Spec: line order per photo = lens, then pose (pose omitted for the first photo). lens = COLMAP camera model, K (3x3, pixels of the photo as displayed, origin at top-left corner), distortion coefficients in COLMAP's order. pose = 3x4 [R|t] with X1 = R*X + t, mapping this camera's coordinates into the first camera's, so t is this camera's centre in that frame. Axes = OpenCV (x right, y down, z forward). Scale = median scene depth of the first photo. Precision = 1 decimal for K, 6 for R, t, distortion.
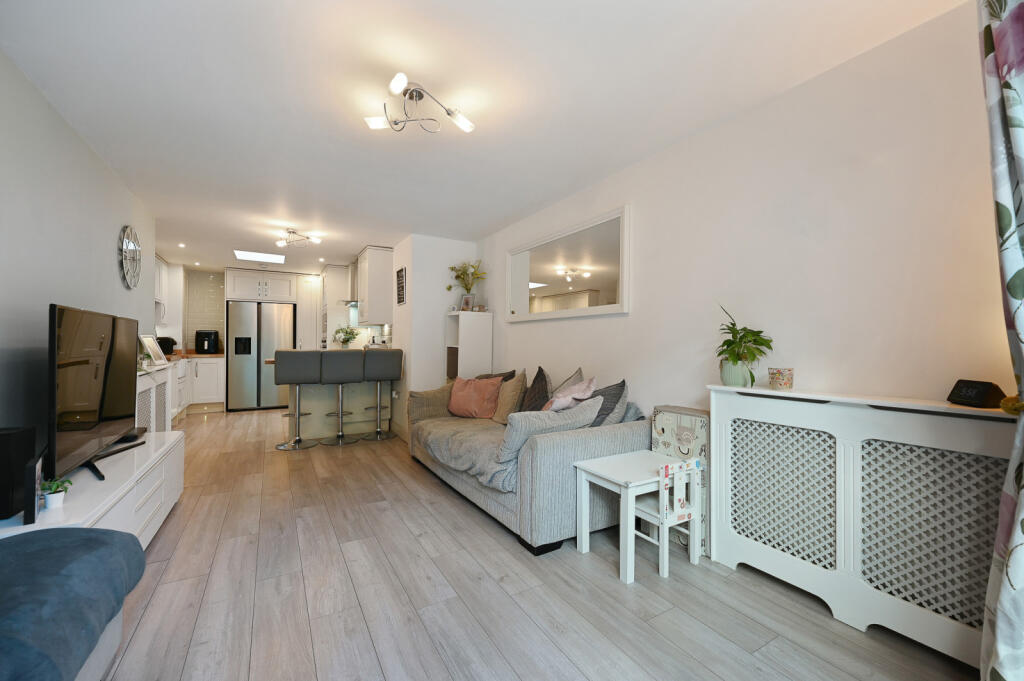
lens RADIAL K [[405.4, 0, 512.0], [0, 405.4, 340.5], [0, 0, 1]] dist [0.000330, -0.000005]
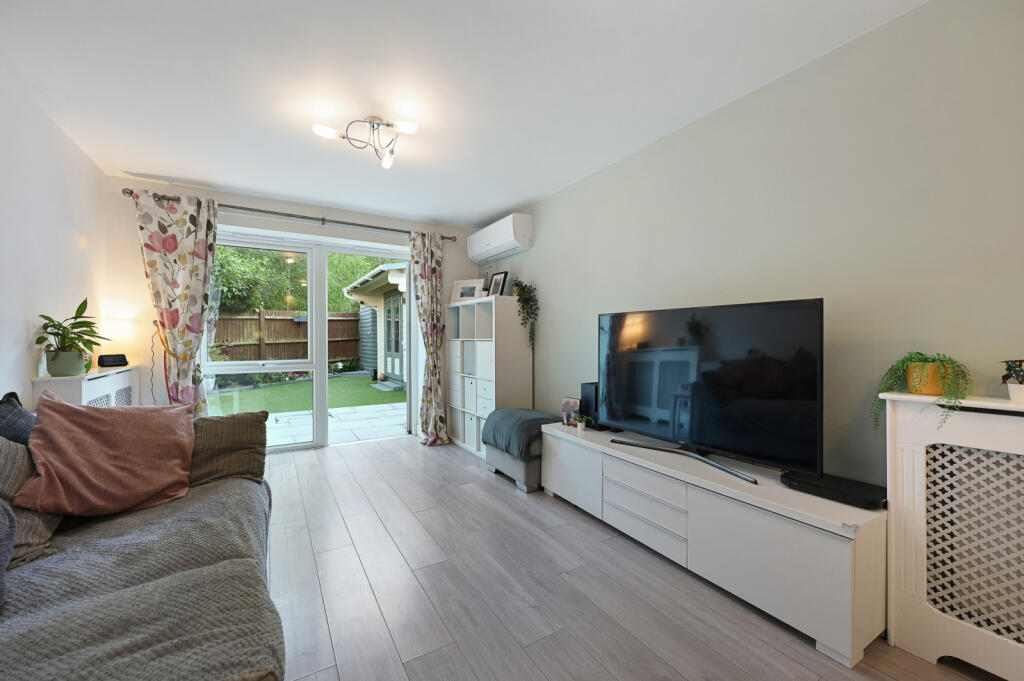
lens RADIAL K [[405.4, 0, 512.0], [0, 405.4, 340.5], [0, 0, 1]] dist [0.000330, -0.000005]
pose [[-0.999986, -0.003644, -0.003760, -0.194106], [-0.003619, 0.999972, -0.006521, 0.007954], [0.003784, -0.006507, -0.999972, 0.661085]]
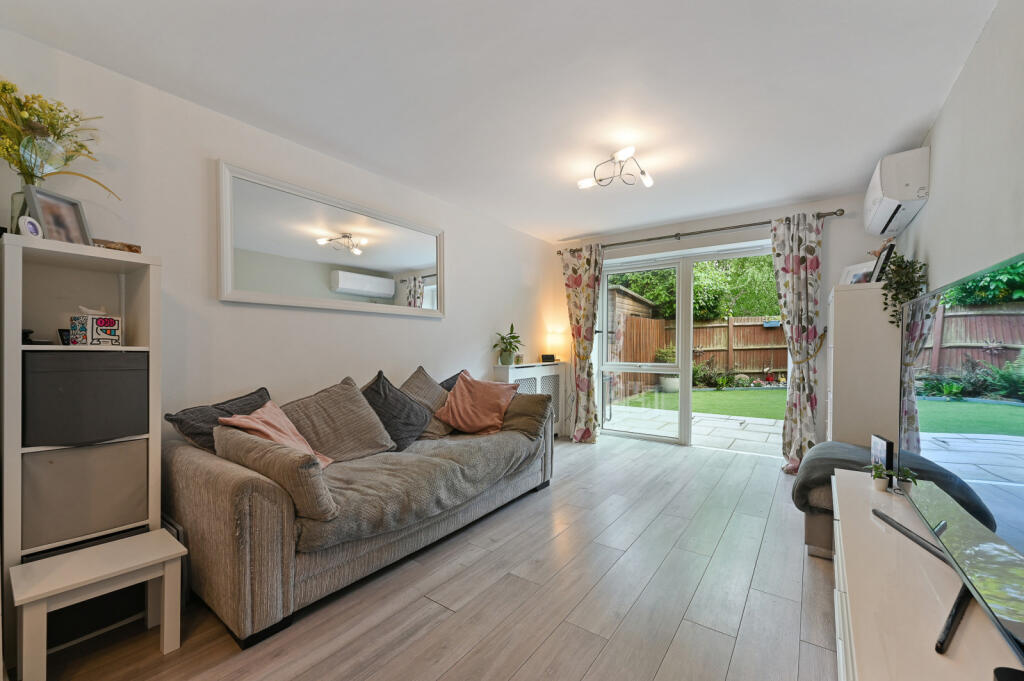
lens RADIAL K [[412.2, 0, 515.1], [0, 412.2, 354.6], [0, 0, 1]] dist [-0.000878, -0.000066]
pose [[-0.396207, -0.024960, 0.917822, -0.419698], [-0.010157, 0.999688, 0.022802, 0.005652], [-0.918105, -0.000288, -0.396337, 0.565398]]
